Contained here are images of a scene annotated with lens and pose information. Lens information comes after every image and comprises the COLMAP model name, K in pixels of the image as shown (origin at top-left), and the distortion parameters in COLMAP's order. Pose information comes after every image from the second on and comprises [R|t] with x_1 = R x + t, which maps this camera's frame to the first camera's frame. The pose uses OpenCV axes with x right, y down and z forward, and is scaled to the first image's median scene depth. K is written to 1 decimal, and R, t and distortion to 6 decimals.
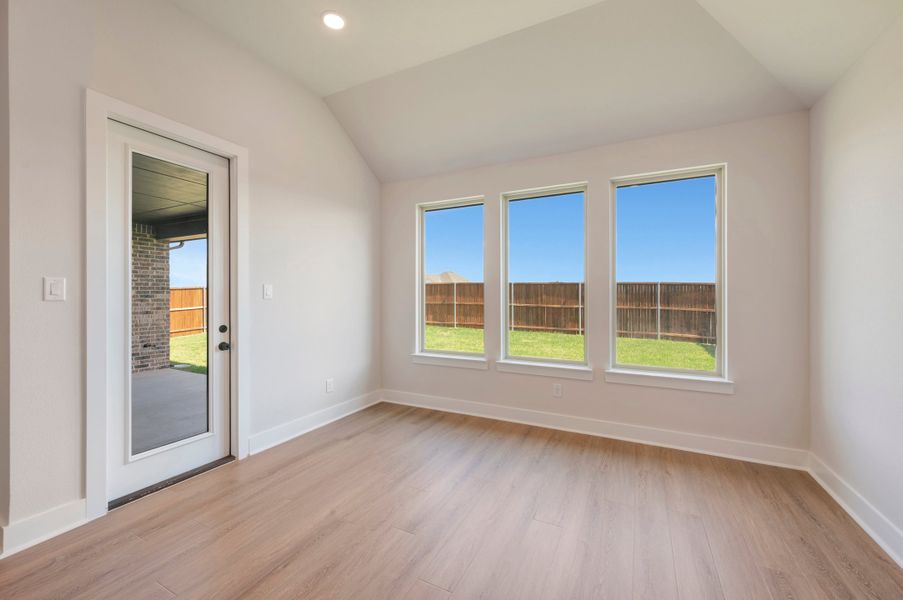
lens RADIAL K [[366.8, 0, 453.5], [0, 366.8, 296.4], [0, 0, 1]] dist [0.005759, 0.000329]
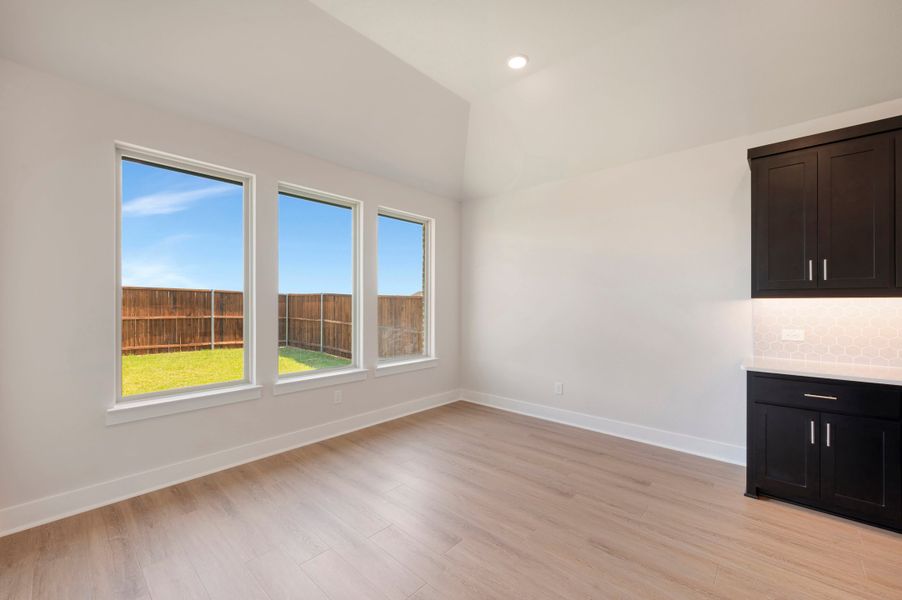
lens RADIAL K [[366.4, 0, 453.6], [0, 366.4, 305.2], [0, 0, 1]] dist [0.005759, 0.000329]
pose [[0.249330, -0.000773, 0.968418, -0.318599], [-0.000983, 0.999999, 0.001051, -0.000369], [-0.968418, -0.001214, 0.249329, 0.224146]]
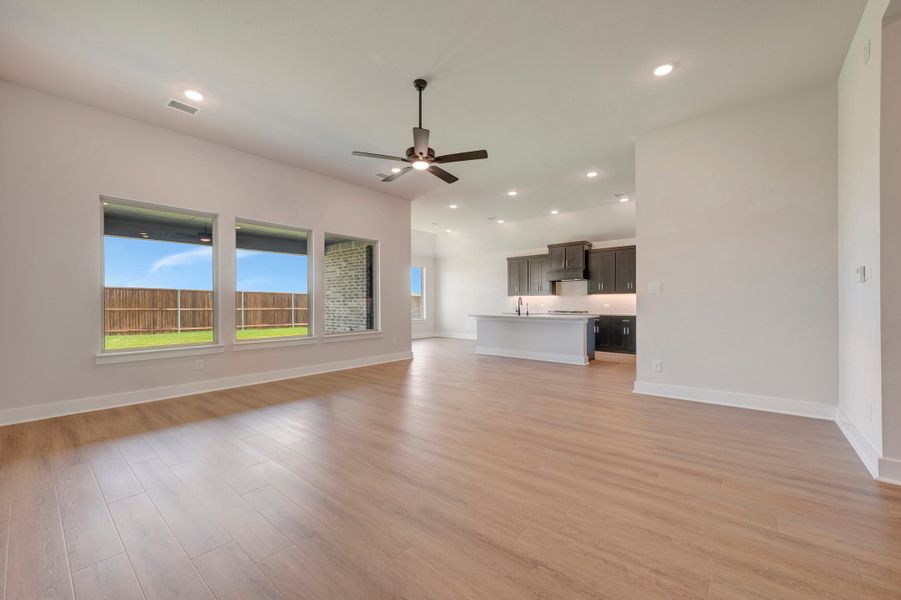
lens RADIAL K [[366.0, 0, 456.8], [0, 366.0, 302.9], [0, 0, 1]] dist [0.005759, 0.000329]
pose [[0.209038, -0.000152, 0.977907, -1.379142], [0.007937, 0.999967, -0.001542, 0.021043], [-0.977875, 0.008084, 0.209033, -0.094202]]
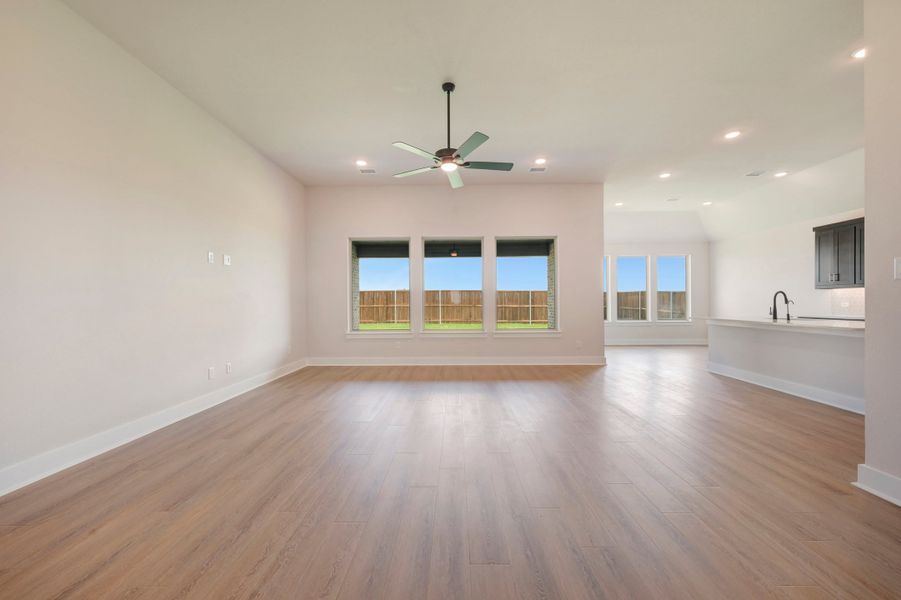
lens RADIAL K [[366.0, 0, 447.6], [0, 366.0, 303.6], [0, 0, 1]] dist [0.005759, 0.000329]
pose [[0.896155, -0.005934, 0.443702, -1.120224], [0.006319, 0.999980, 0.000611, 0.022884], [-0.443696, 0.002257, 0.896174, -0.408060]]
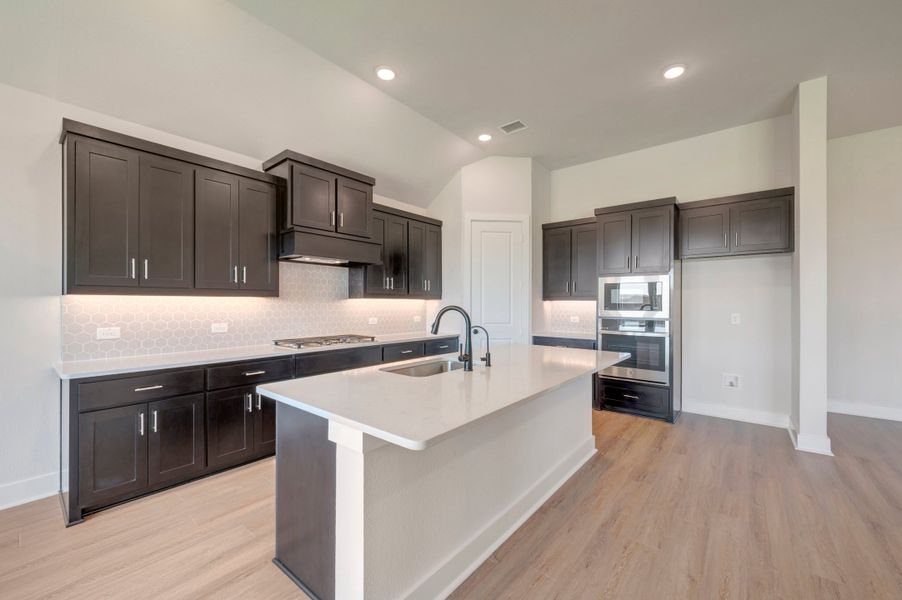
lens RADIAL K [[366.4, 0, 447.9], [0, 366.4, 303.9], [0, 0, 1]] dist [0.005759, 0.000329]
pose [[-0.980095, -0.000310, 0.198530, -0.267276], [-0.000028, 0.999999, 0.001423, 0.000746], [-0.198531, 0.001389, -0.980094, 0.275018]]
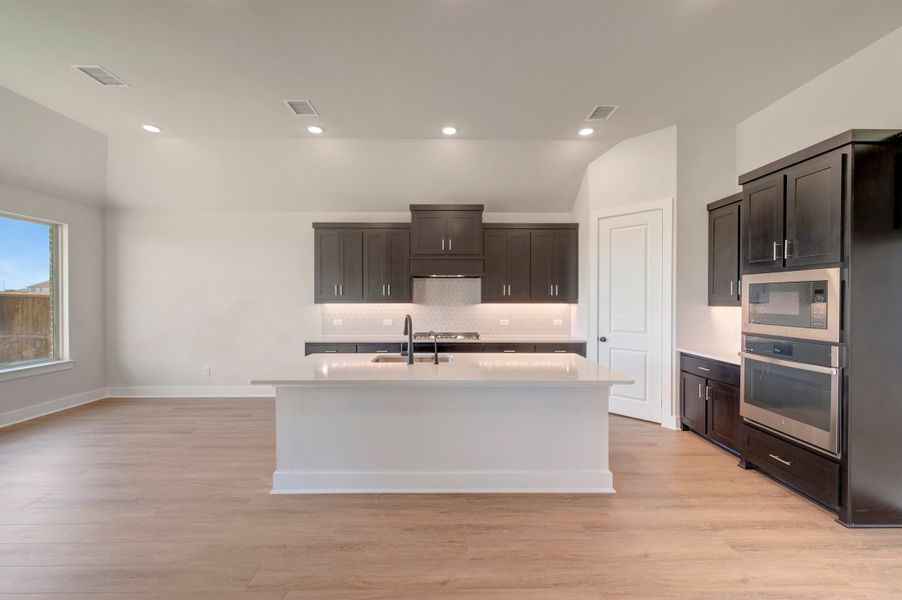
lens RADIAL K [[366.4, 0, 458.0], [0, 366.4, 302.4], [0, 0, 1]] dist [0.005759, 0.000329]
pose [[-0.468438, -0.005031, 0.883482, -0.627100], [0.000403, 0.999982, 0.005908, -0.013850], [-0.883496, 0.003123, -0.468428, 0.104464]]
